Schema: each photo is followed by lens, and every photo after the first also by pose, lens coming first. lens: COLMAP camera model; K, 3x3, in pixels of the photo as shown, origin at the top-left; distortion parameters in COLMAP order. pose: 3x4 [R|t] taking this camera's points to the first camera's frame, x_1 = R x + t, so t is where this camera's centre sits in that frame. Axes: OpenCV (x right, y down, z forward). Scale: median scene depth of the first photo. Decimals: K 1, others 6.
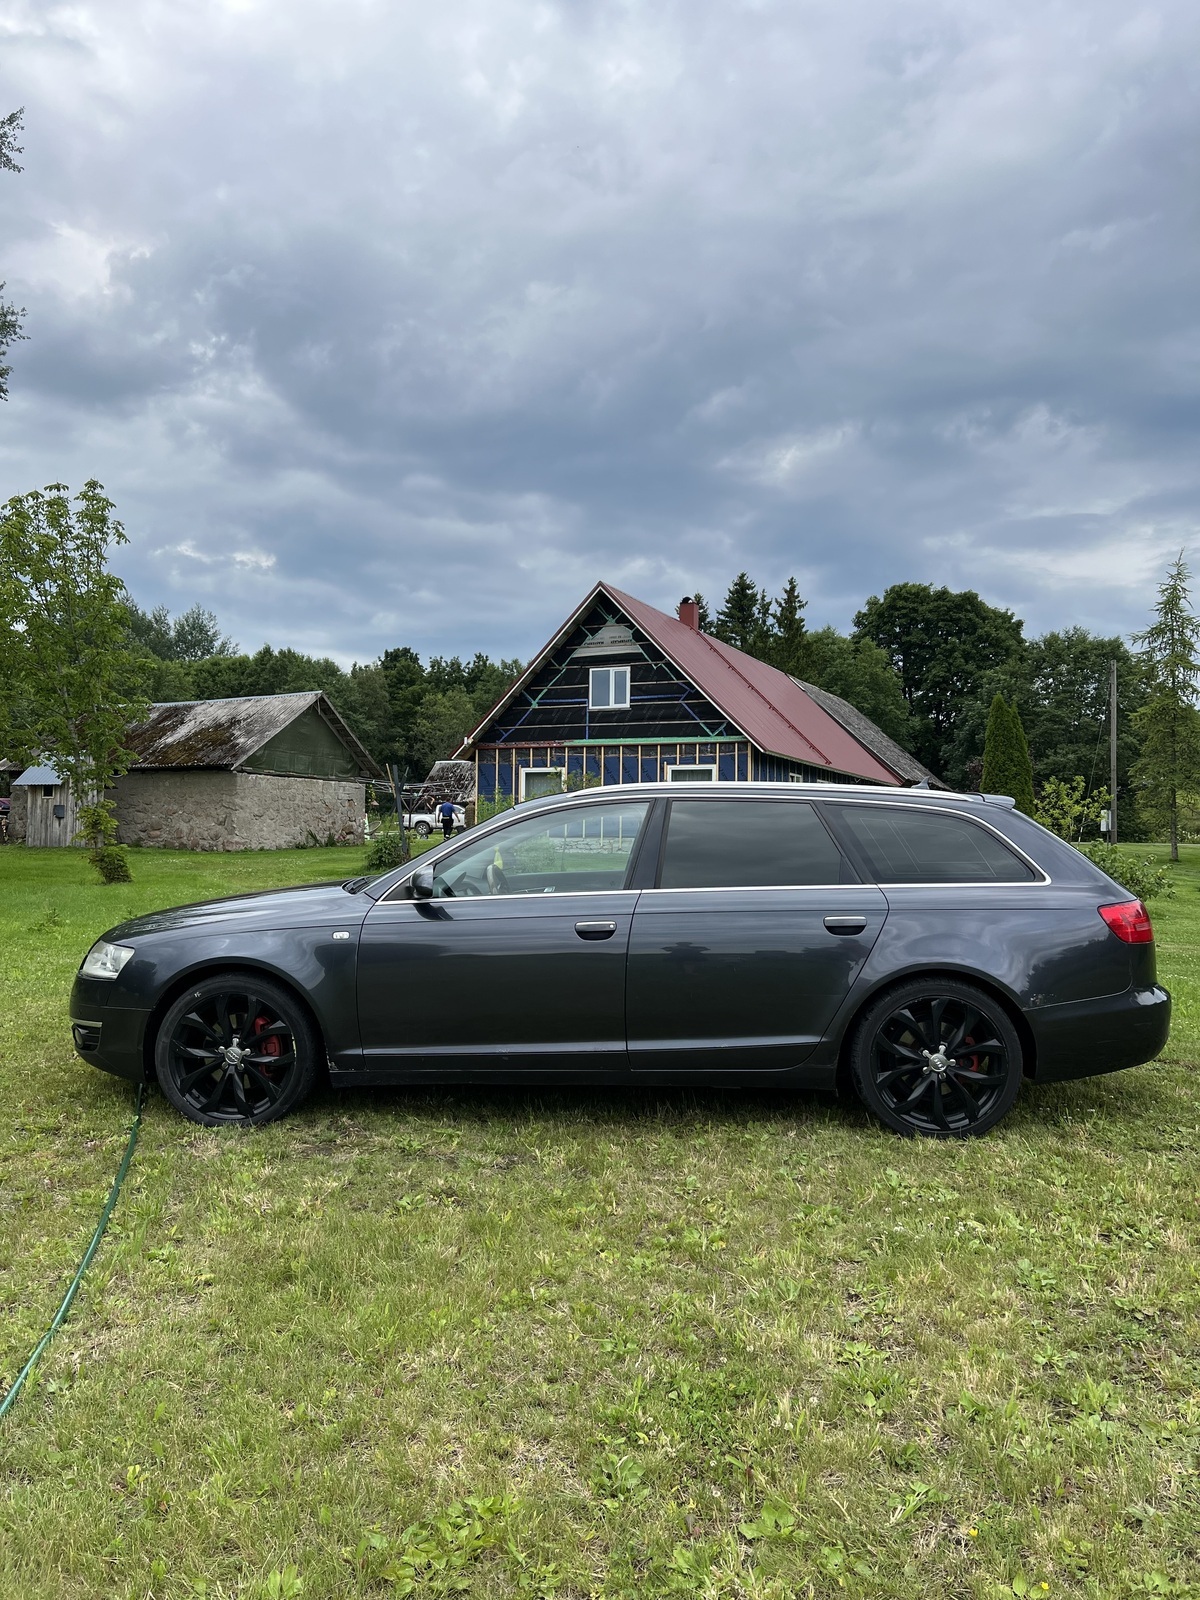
lens RADIAL K [[1195.9, 0, 600.0], [0, 1195.9, 800.0], [0, 0, 1]] dist [-0.003649, -0.012319]
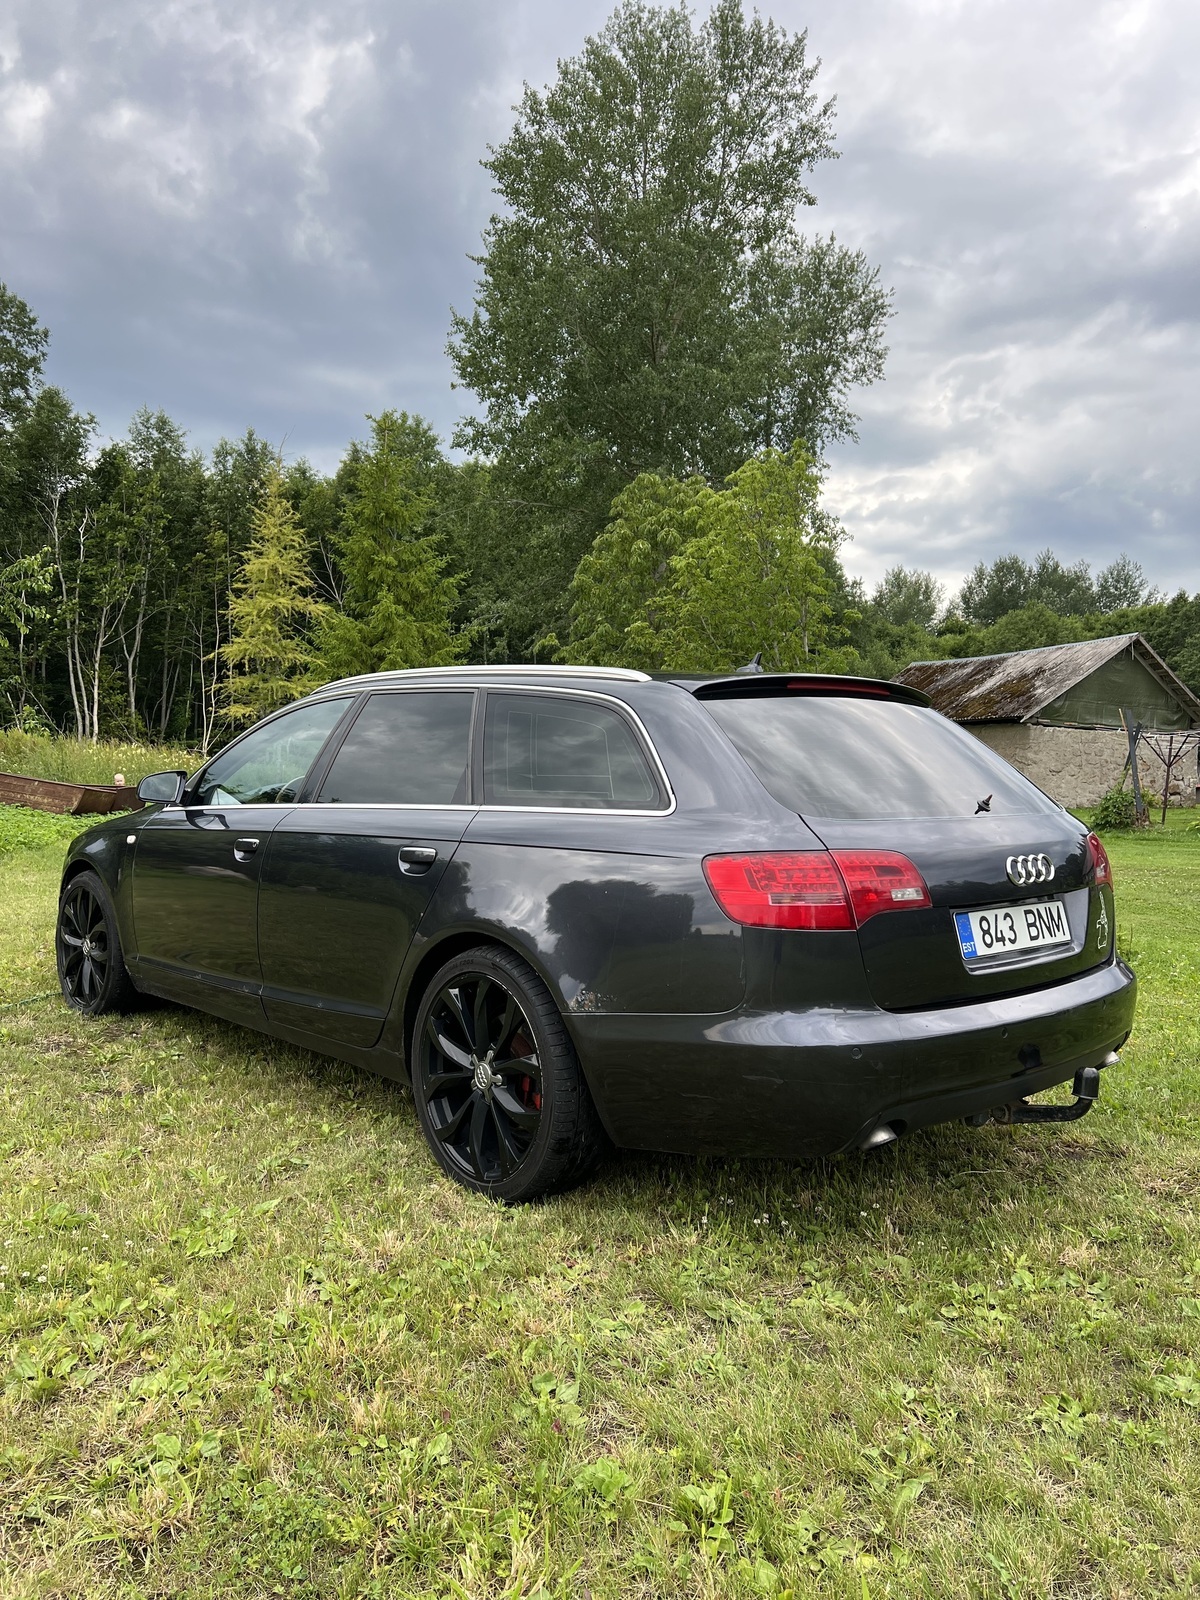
lens RADIAL K [[1195.9, 0, 600.0], [0, 1195.9, 800.0], [0, 0, 1]] dist [-0.003649, -0.012319]
pose [[0.713967, 0.026928, -0.699661, 0.110826], [-0.005665, 0.999450, 0.032686, 0.006888], [0.700156, -0.019373, 0.713727, 0.082897]]
